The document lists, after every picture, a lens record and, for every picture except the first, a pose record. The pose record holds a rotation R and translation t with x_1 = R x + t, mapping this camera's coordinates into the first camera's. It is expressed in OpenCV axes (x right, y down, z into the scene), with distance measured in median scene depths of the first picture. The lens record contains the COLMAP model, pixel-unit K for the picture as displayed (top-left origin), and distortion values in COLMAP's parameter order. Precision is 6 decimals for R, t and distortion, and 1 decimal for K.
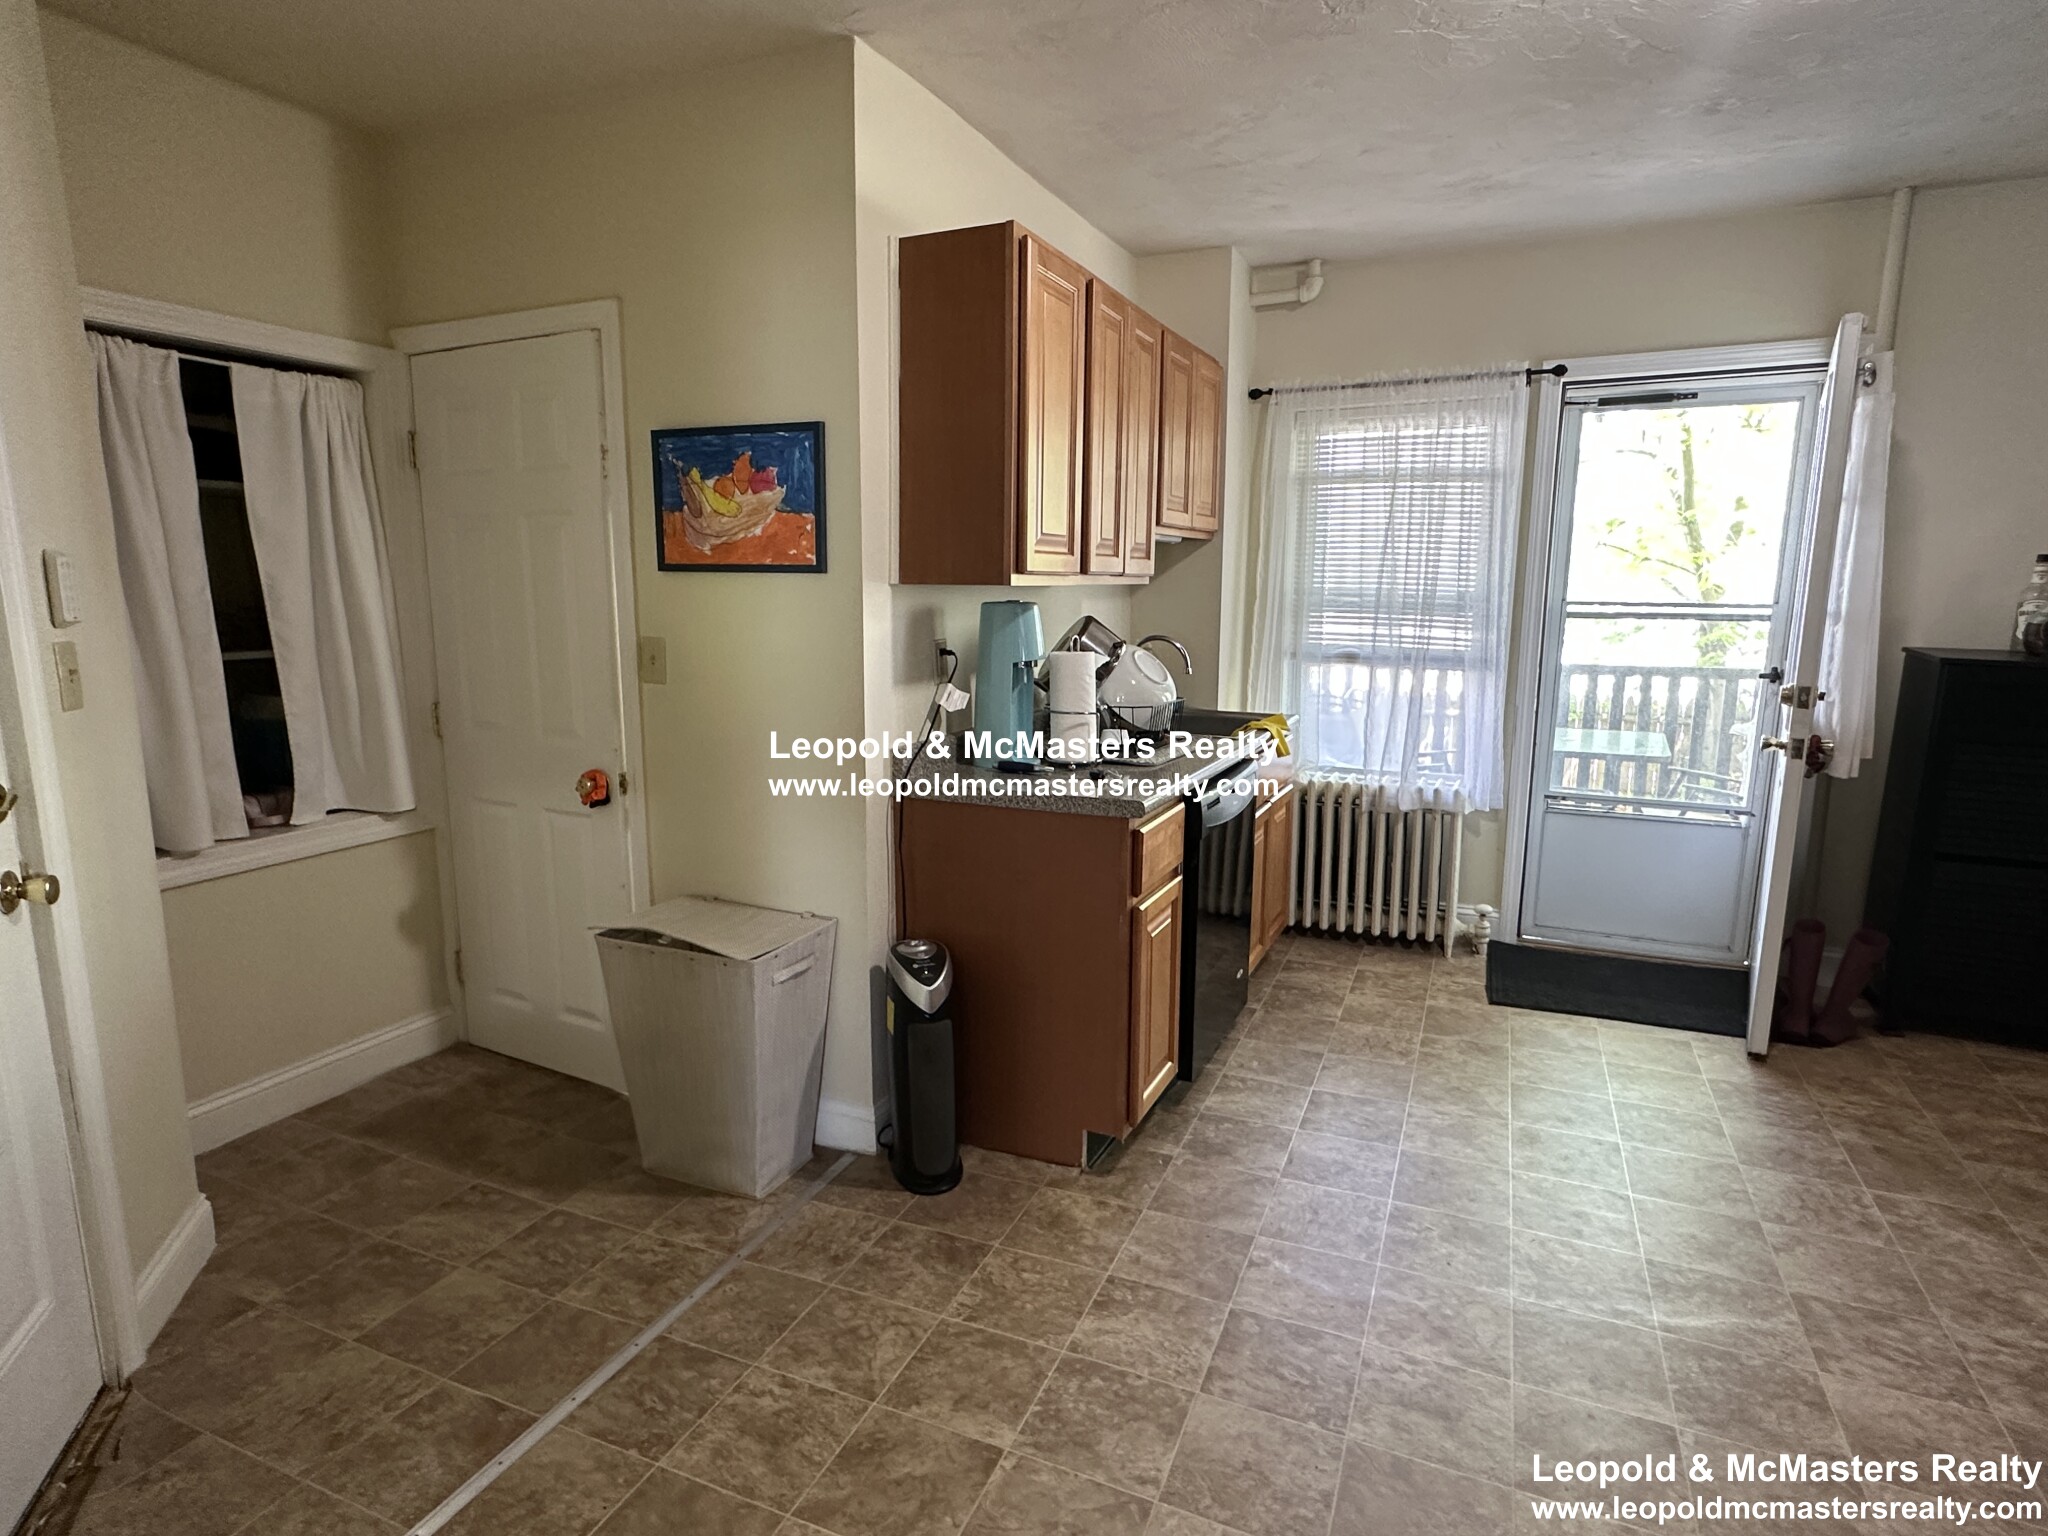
lens RADIAL K [[1088.2, 0, 1021.9], [0, 1088.2, 773.3], [0, 0, 1]] dist [-0.001791, -0.000126]
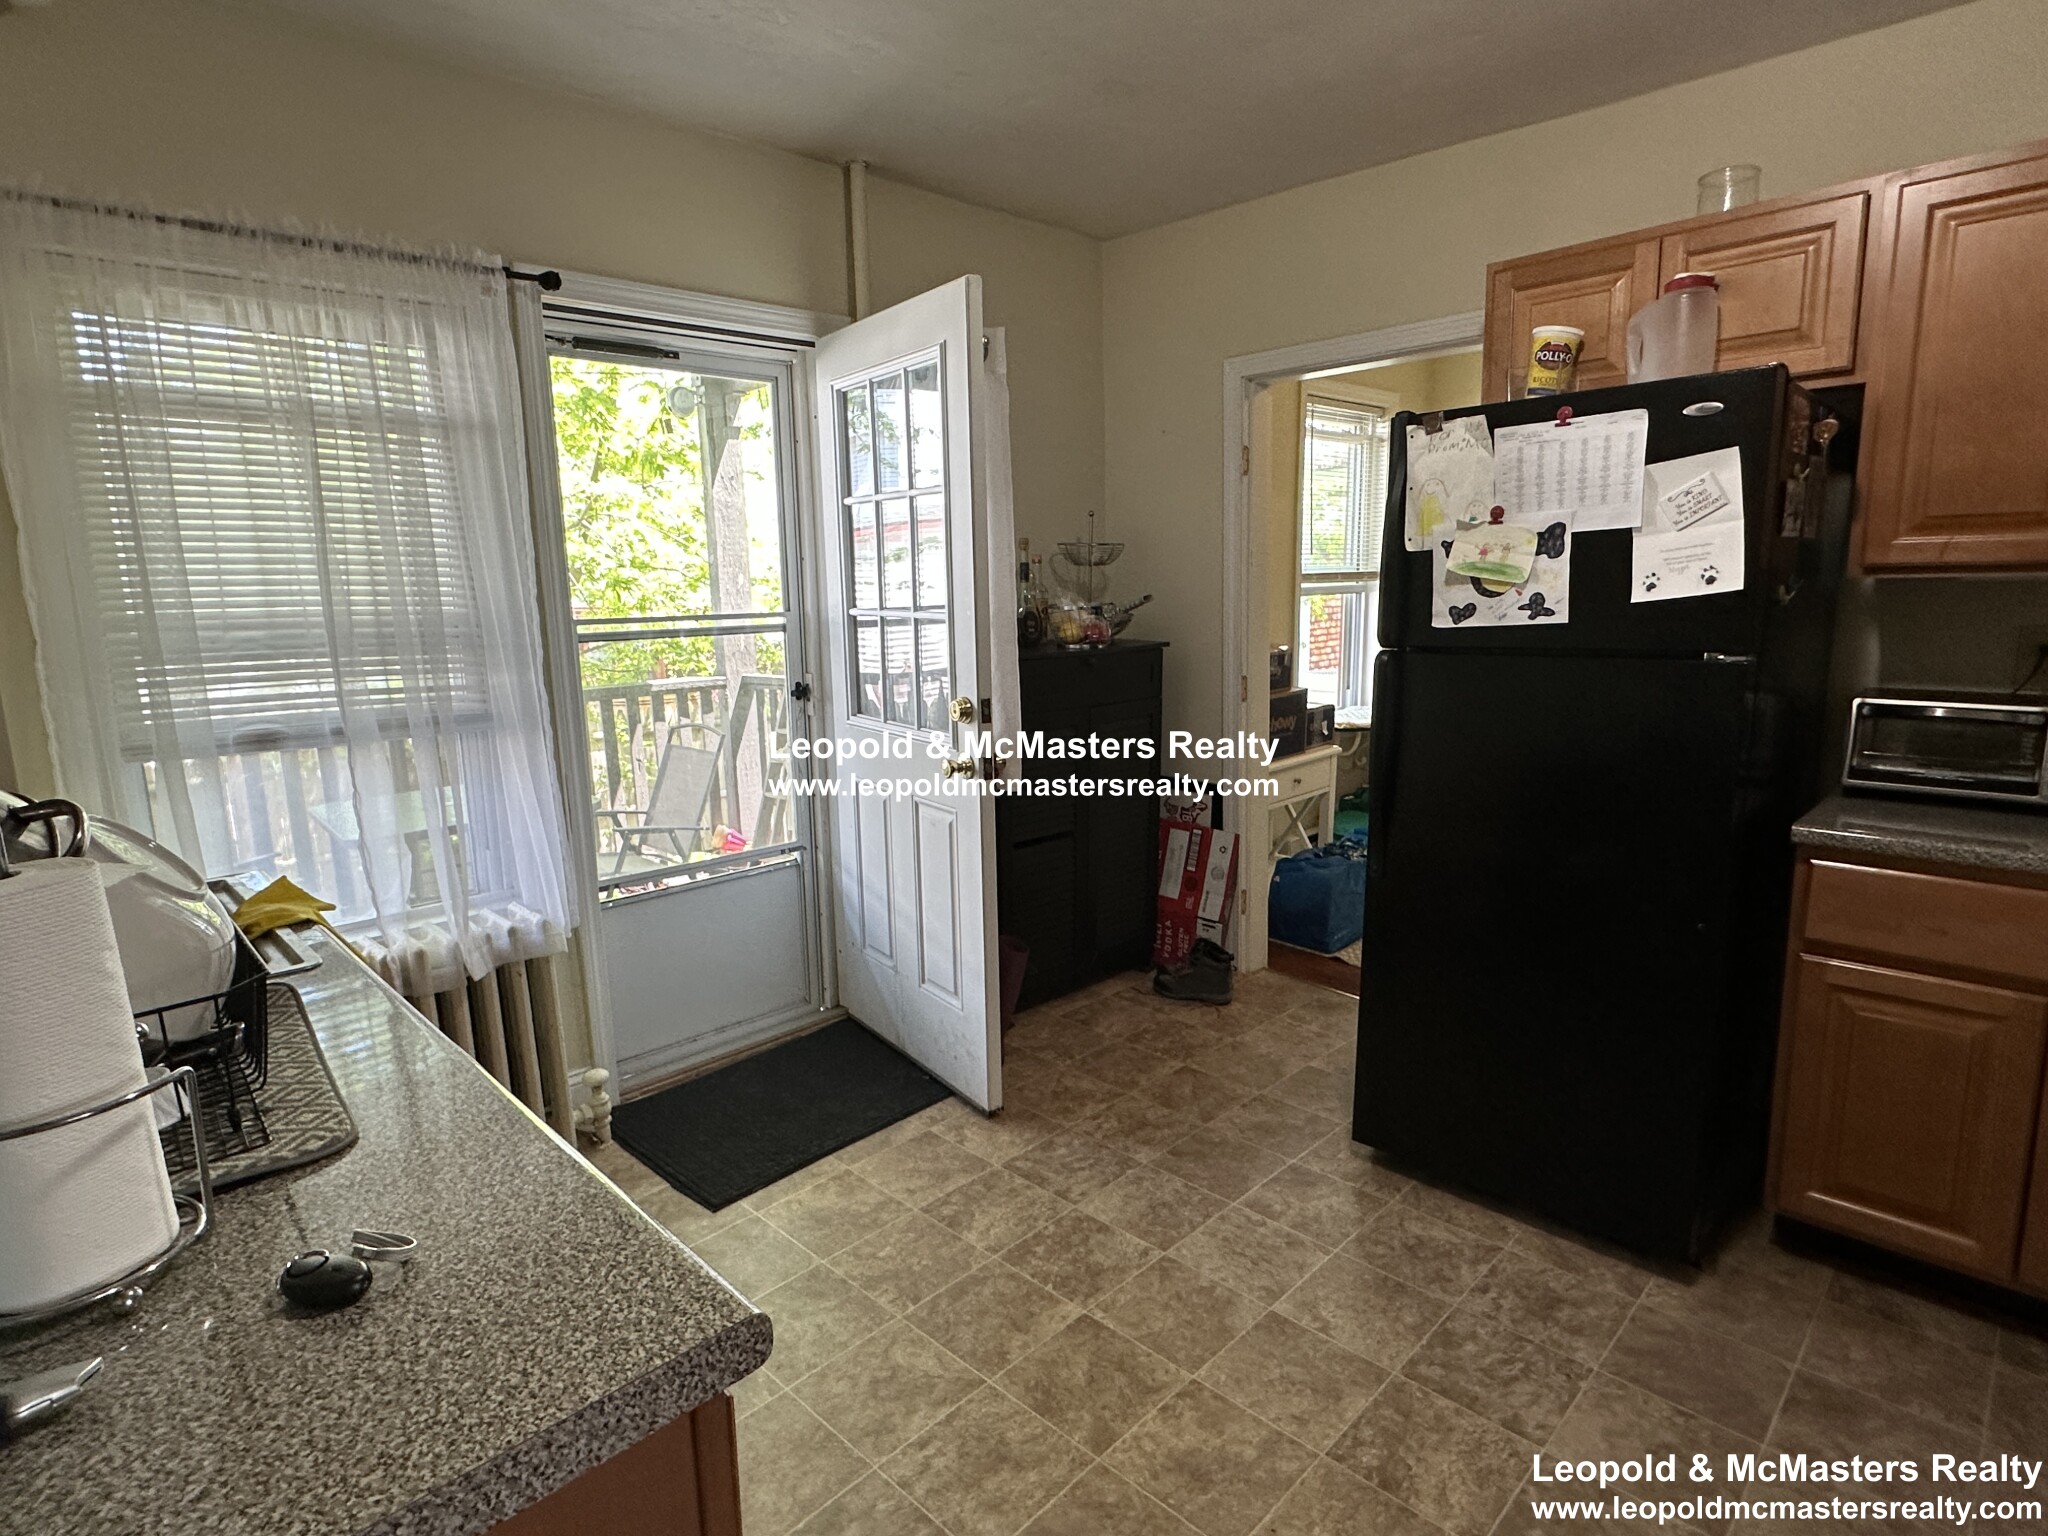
lens RADIAL K [[1088.2, 0, 1021.9], [0, 1088.2, 773.3], [0, 0, 1]] dist [-0.001791, -0.000126]
pose [[0.357932, -0.173391, 0.917508, -0.071702], [0.192320, 0.975229, 0.109273, -0.086605], [-0.913727, 0.137343, 0.382412, 0.500604]]
